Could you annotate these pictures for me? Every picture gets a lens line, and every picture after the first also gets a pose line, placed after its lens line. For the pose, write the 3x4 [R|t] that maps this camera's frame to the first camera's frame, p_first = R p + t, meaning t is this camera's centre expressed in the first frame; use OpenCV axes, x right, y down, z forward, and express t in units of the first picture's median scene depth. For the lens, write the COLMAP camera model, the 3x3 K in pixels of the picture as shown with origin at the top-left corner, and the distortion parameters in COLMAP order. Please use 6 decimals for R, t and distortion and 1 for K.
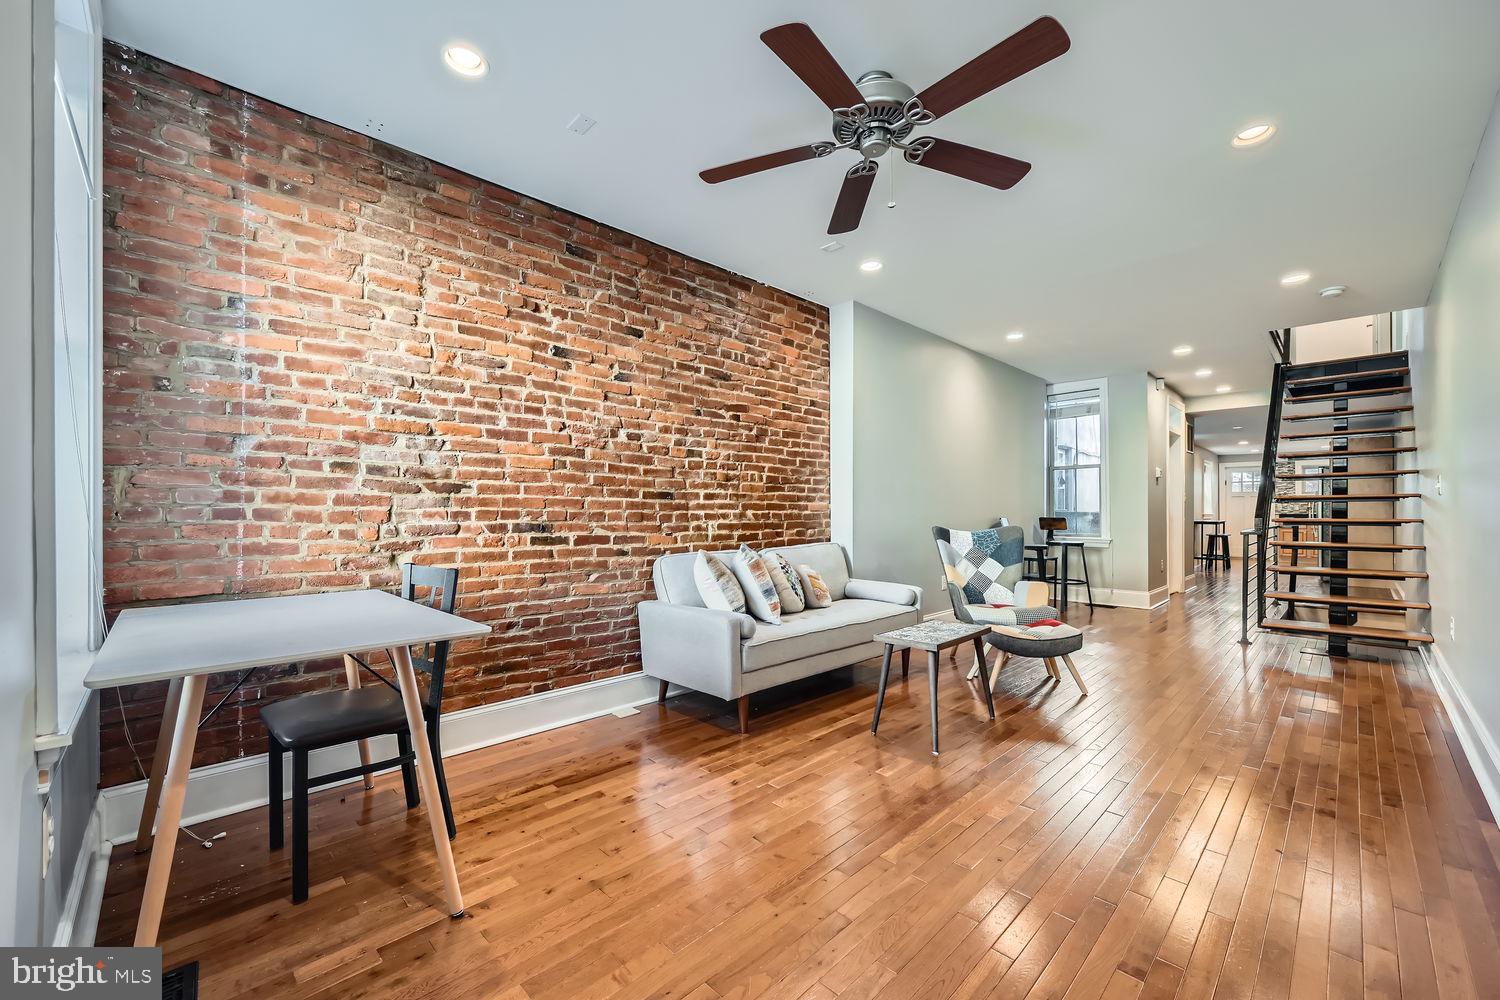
lens RADIAL K [[592.0, 0, 748.5], [0, 592.0, 512.3], [0, 0, 1]] dist [-0.001373, -0.000132]
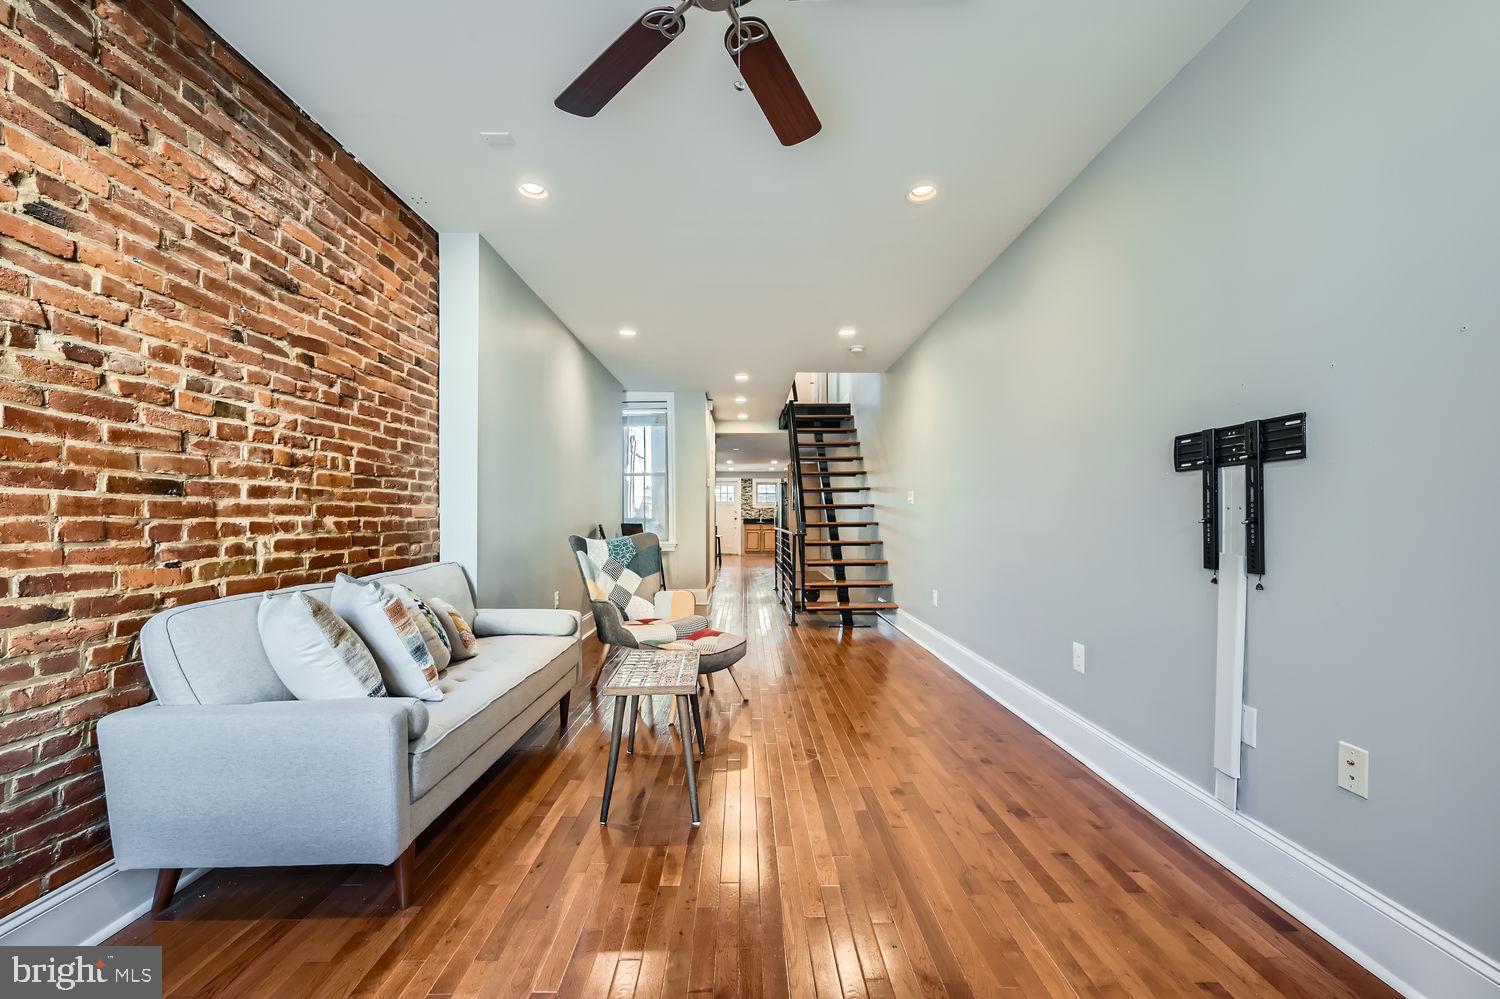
lens RADIAL K [[600.5, 0, 749.5], [0, 600.5, 514.4], [0, 0, 1]] dist [-0.000218, 0.000103]
pose [[0.695251, 0.000550, 0.718767, -0.148356], [0.004403, 0.999978, -0.005025, -0.000789], [-0.718753, 0.006659, 0.695233, 0.273859]]
